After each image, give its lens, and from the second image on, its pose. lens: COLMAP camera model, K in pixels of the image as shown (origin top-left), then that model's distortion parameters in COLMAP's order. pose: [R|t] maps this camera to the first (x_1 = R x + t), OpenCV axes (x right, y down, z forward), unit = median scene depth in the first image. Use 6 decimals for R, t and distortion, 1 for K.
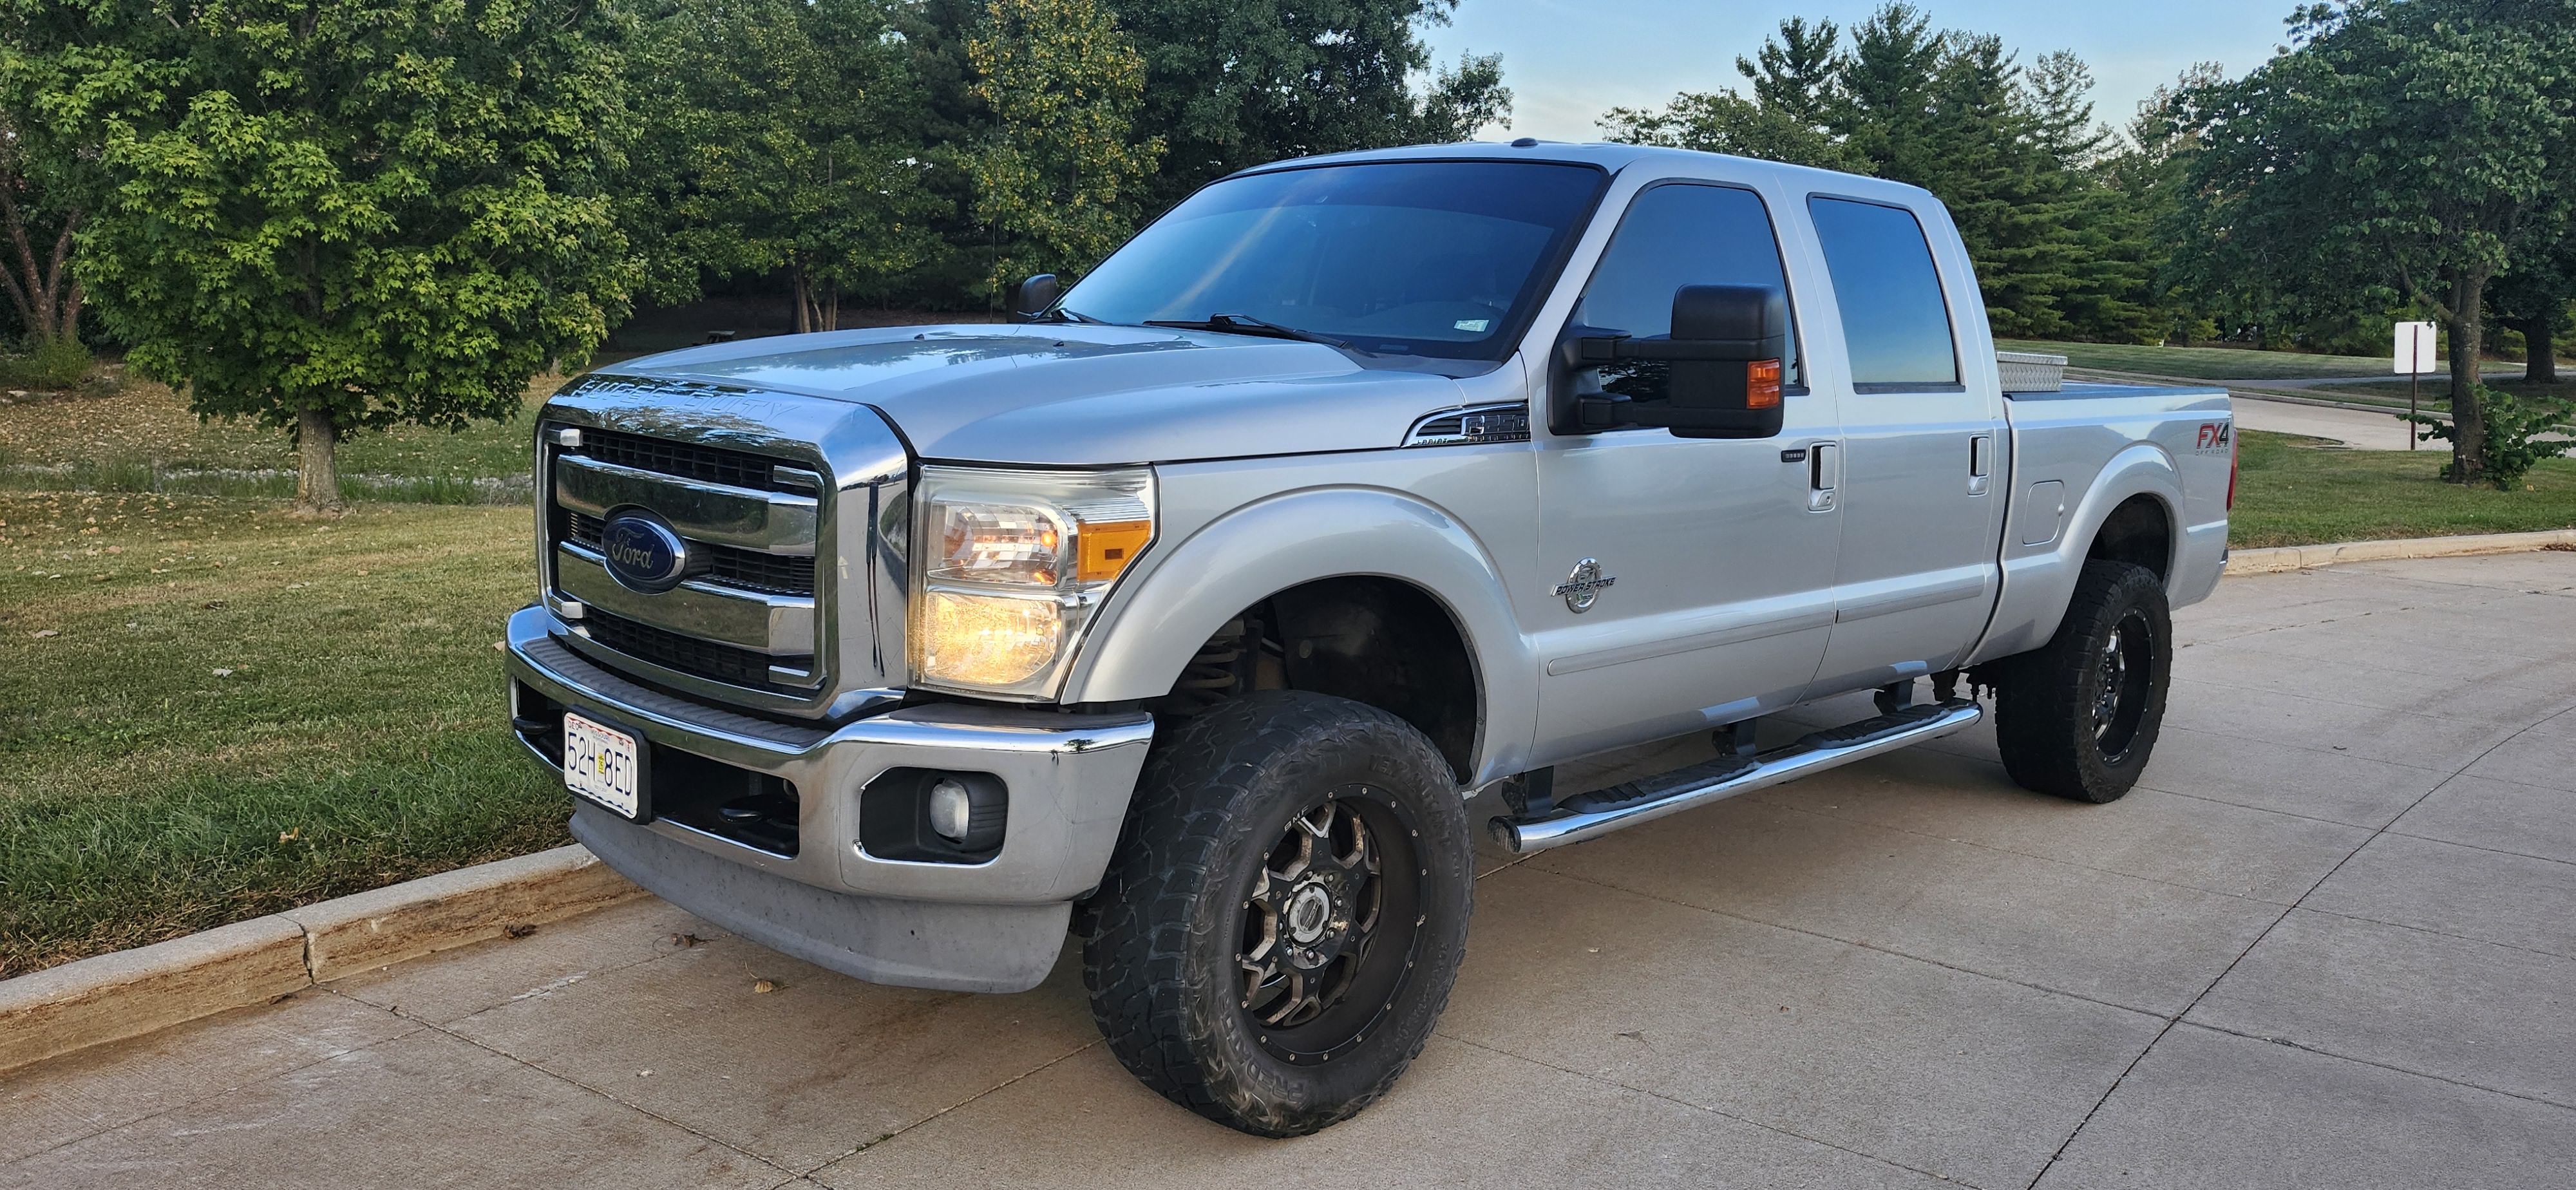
lens RADIAL K [[1818.2, 0, 1351.4], [0, 1818.2, 638.2], [0, 0, 1]] dist [0.069060, -0.064044]
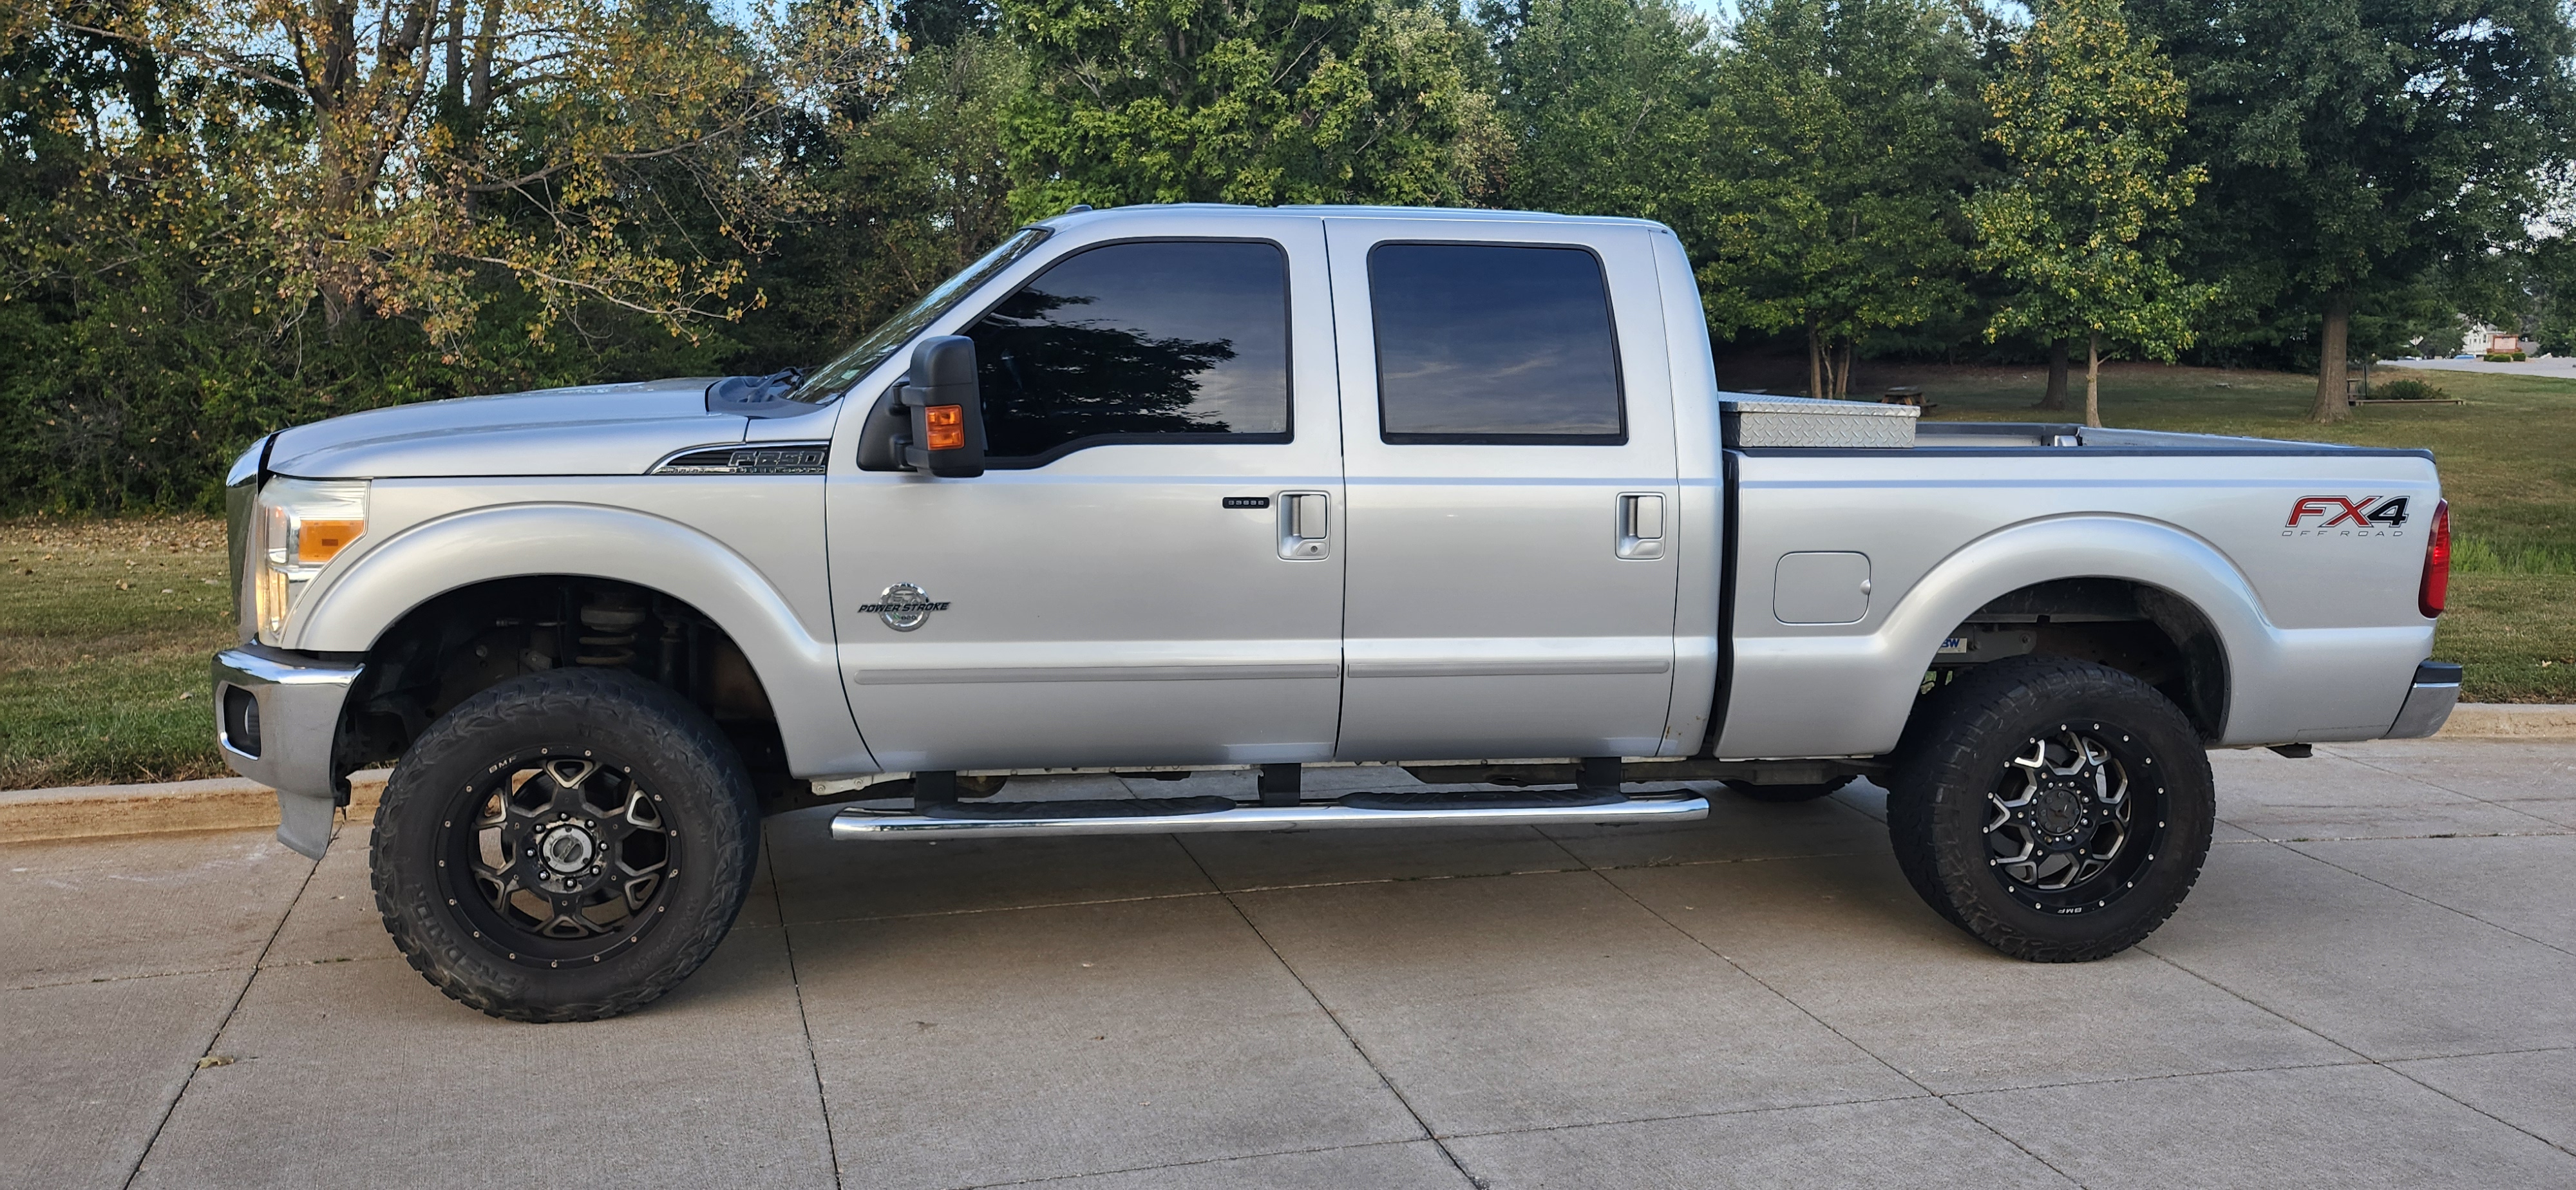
lens RADIAL K [[1818.2, 0, 1321.3], [0, 1818.2, 642.3], [0, 0, 1]] dist [0.069060, -0.064044]
pose [[0.799060, 0.073899, -0.596693, 0.110576], [-0.090600, 0.995885, 0.002012, -0.003661], [0.594386, 0.052453, 0.802467, 0.029309]]
